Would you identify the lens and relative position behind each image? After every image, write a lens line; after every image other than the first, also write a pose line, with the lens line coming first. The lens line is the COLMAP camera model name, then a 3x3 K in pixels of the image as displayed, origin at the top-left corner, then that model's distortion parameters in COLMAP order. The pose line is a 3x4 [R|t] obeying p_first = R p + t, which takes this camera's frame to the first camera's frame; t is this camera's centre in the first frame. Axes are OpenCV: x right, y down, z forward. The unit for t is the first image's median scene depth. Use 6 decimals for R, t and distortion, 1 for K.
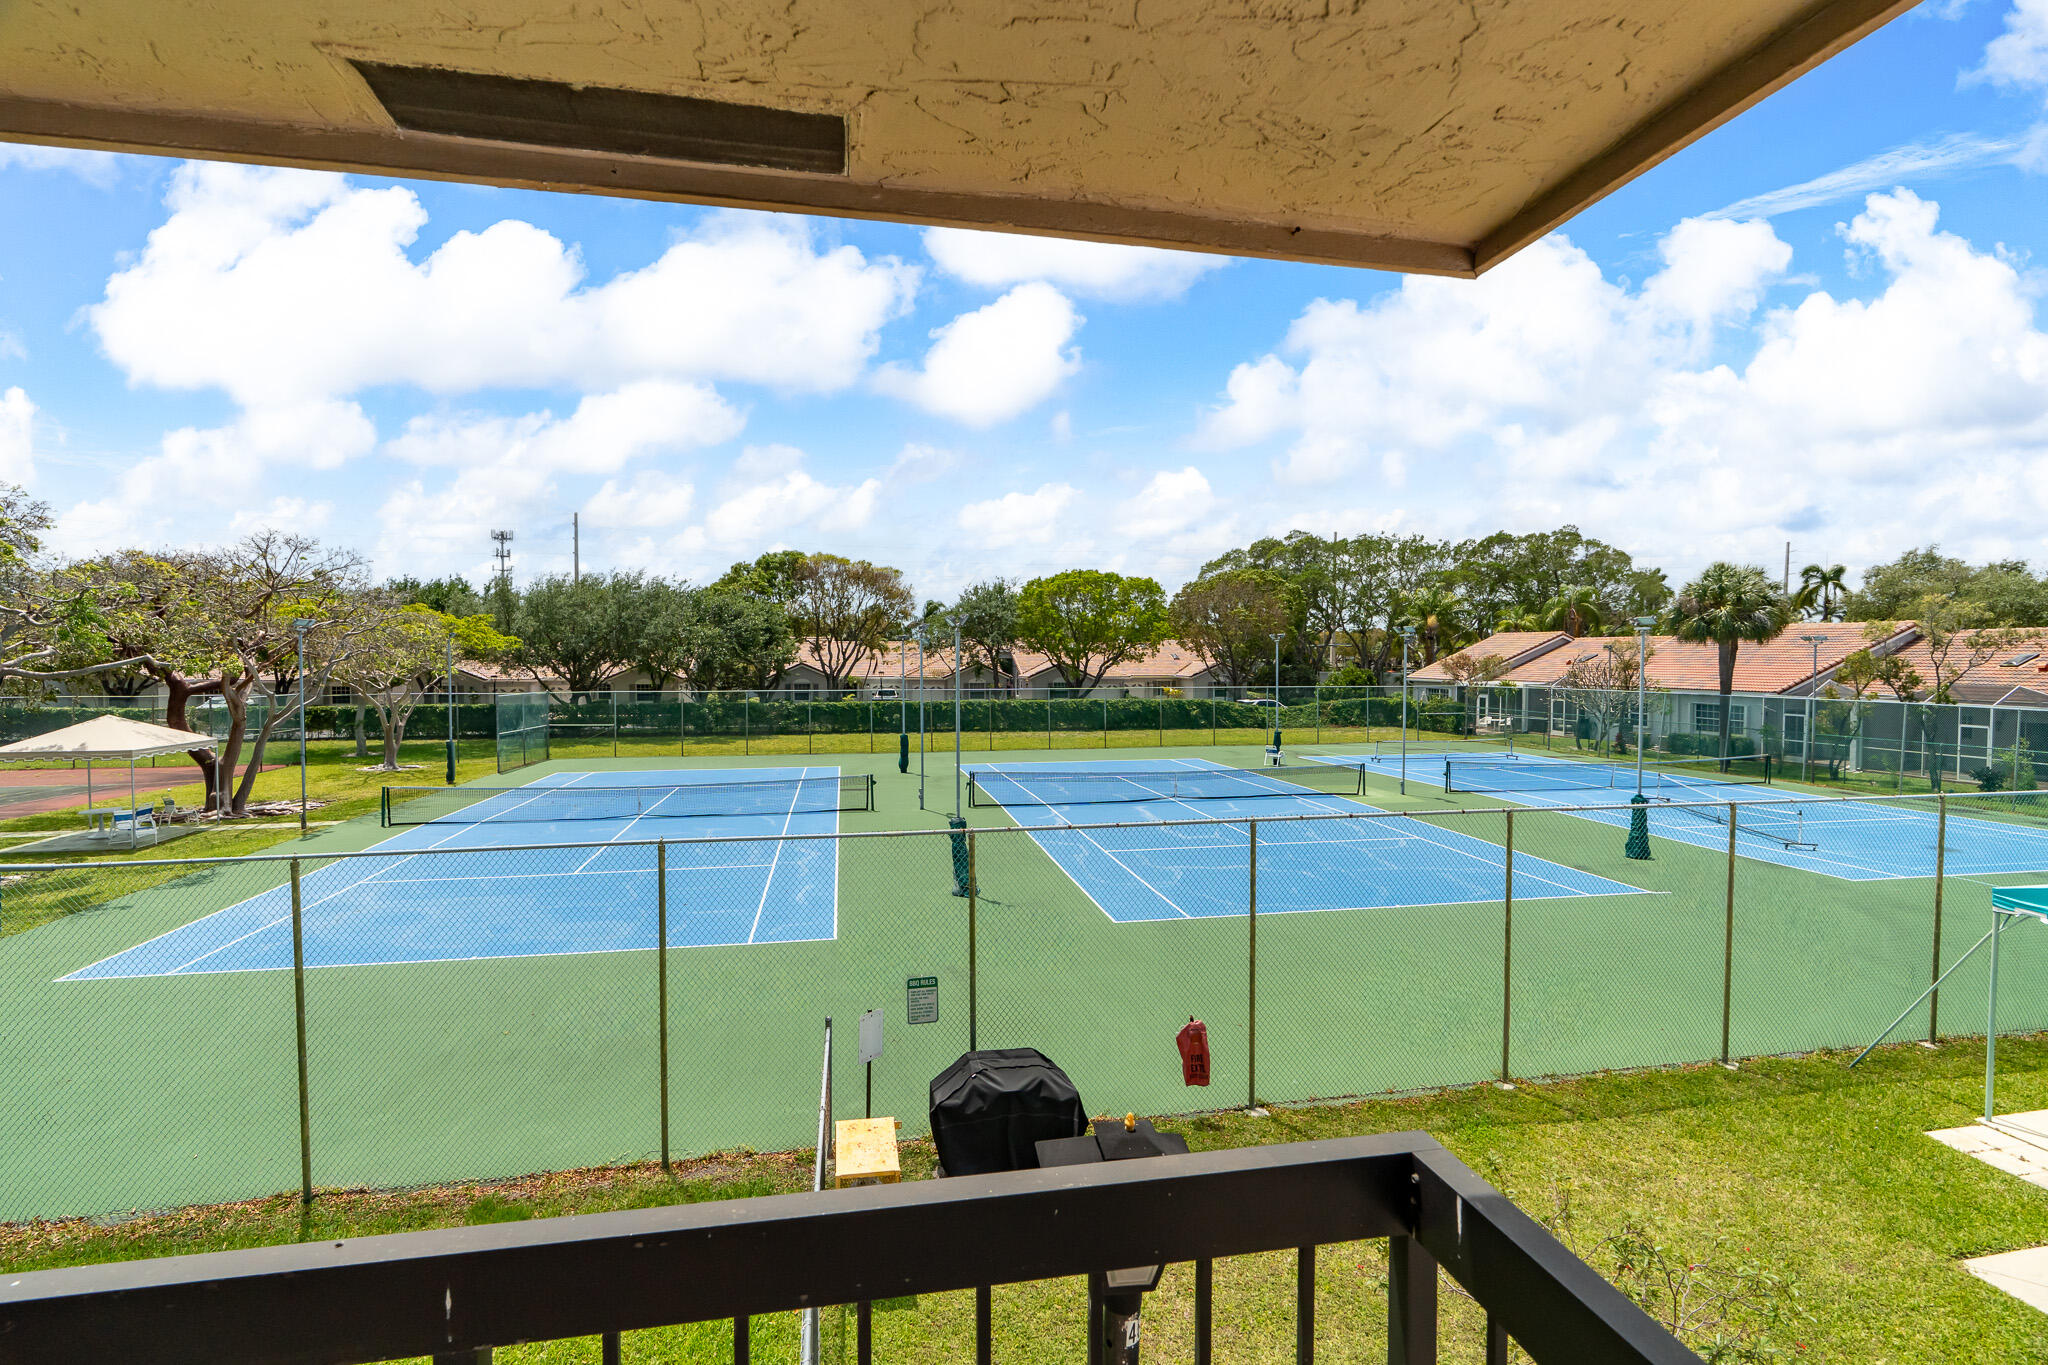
lens RADIAL K [[934.2, 0, 1025.1], [0, 934.2, 677.1], [0, 0, 1]] dist [-0.003608, 0.000915]
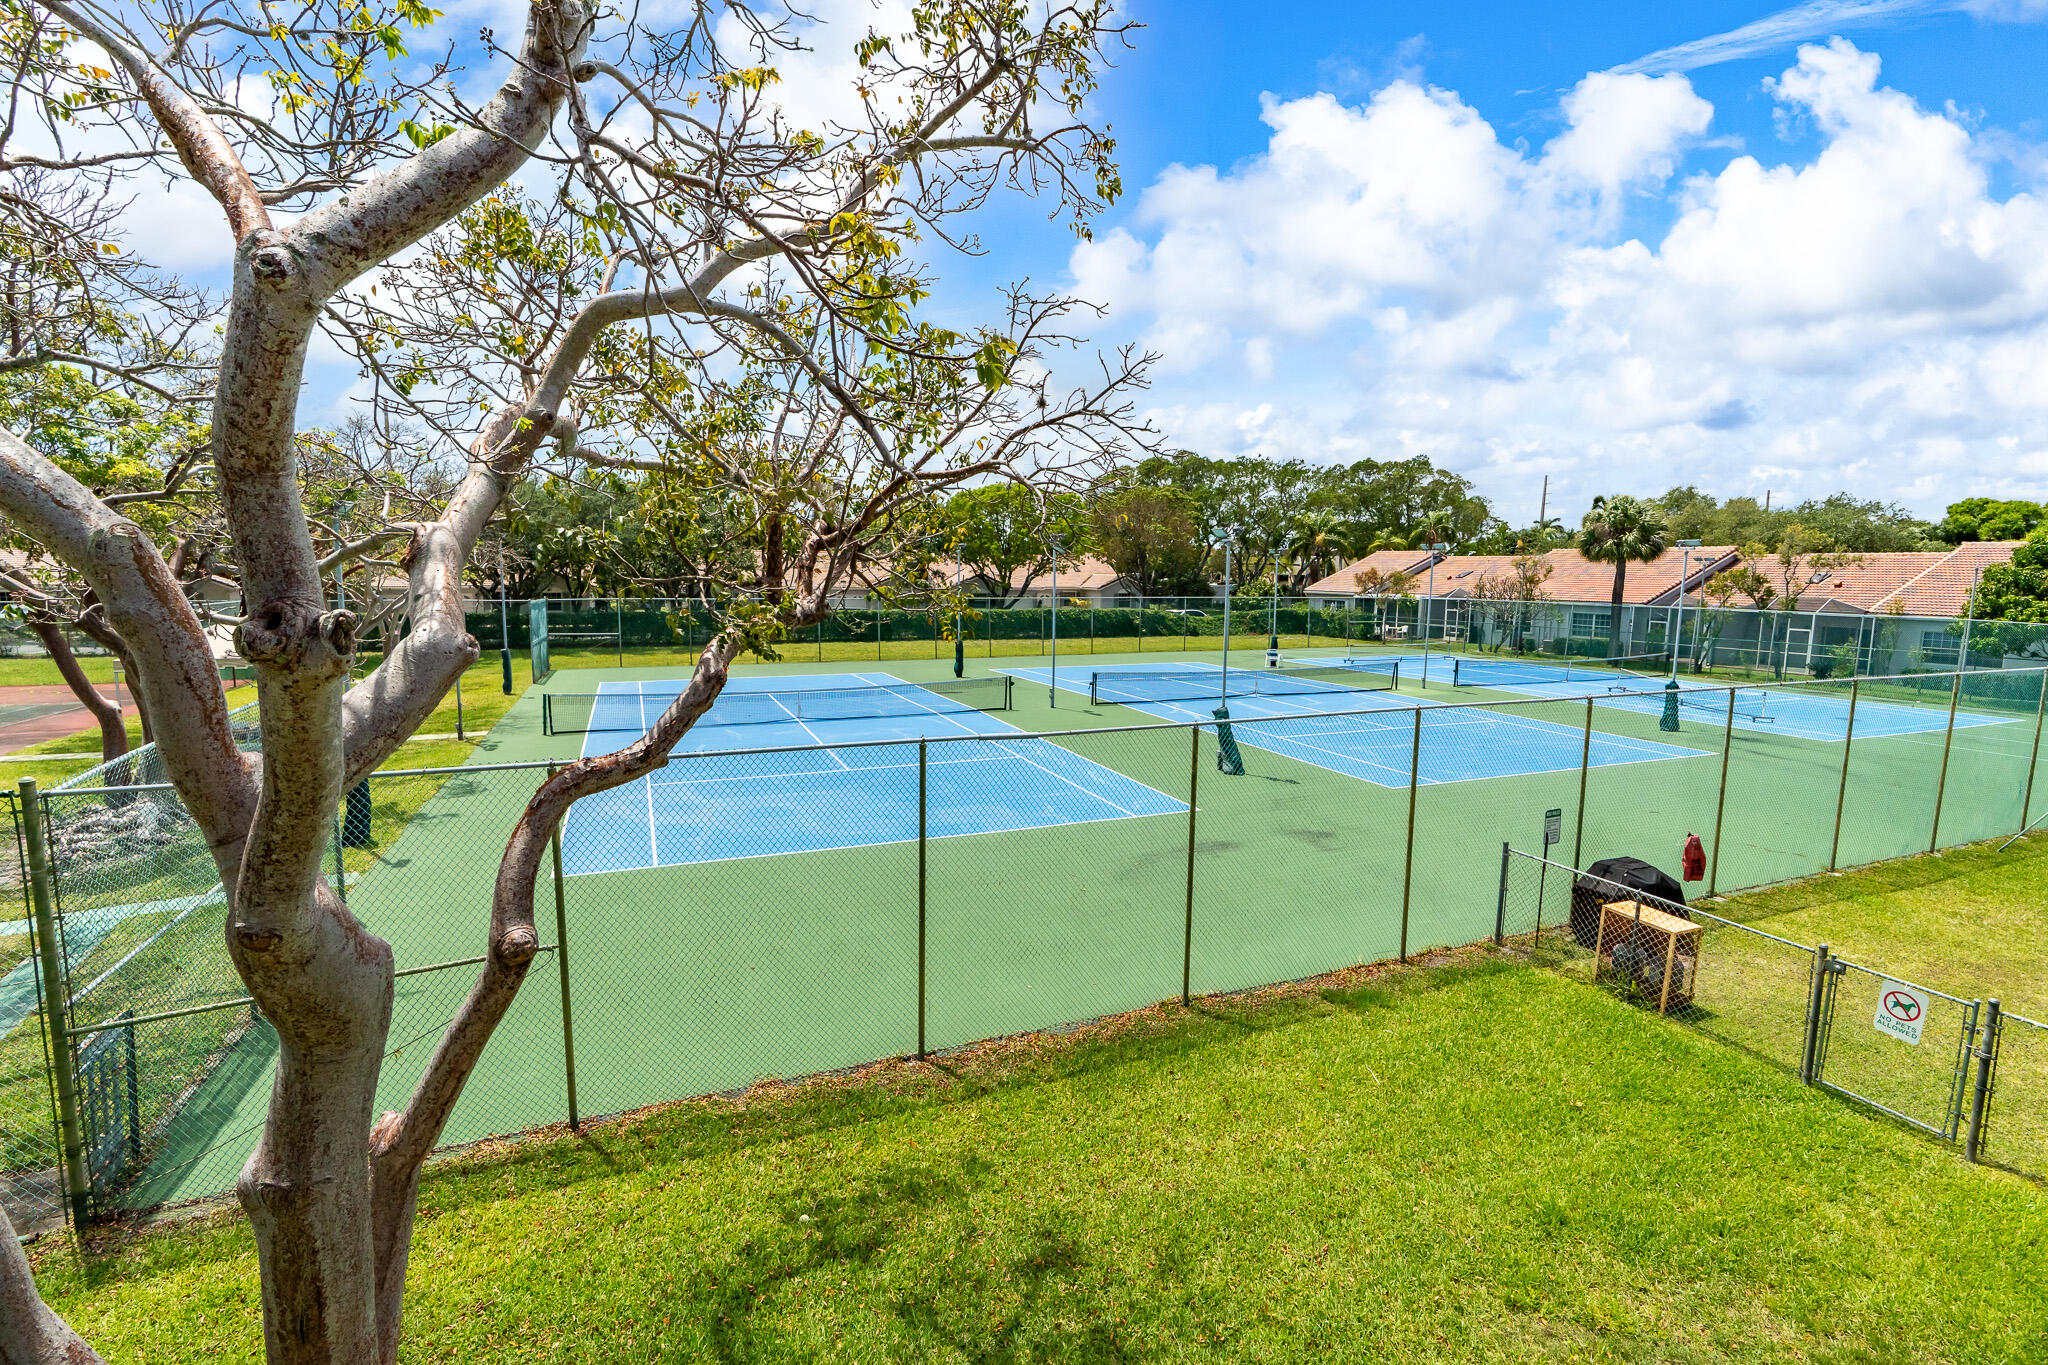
lens RADIAL K [[934.2, 0, 1020.7], [0, 934.2, 673.1], [0, 0, 1]] dist [-0.003608, 0.000915]
pose [[0.977359, -0.012996, 0.211188, -0.185057], [-0.005712, 0.996128, 0.087734, 0.003789], [-0.211511, -0.086954, 0.973500, -0.015315]]
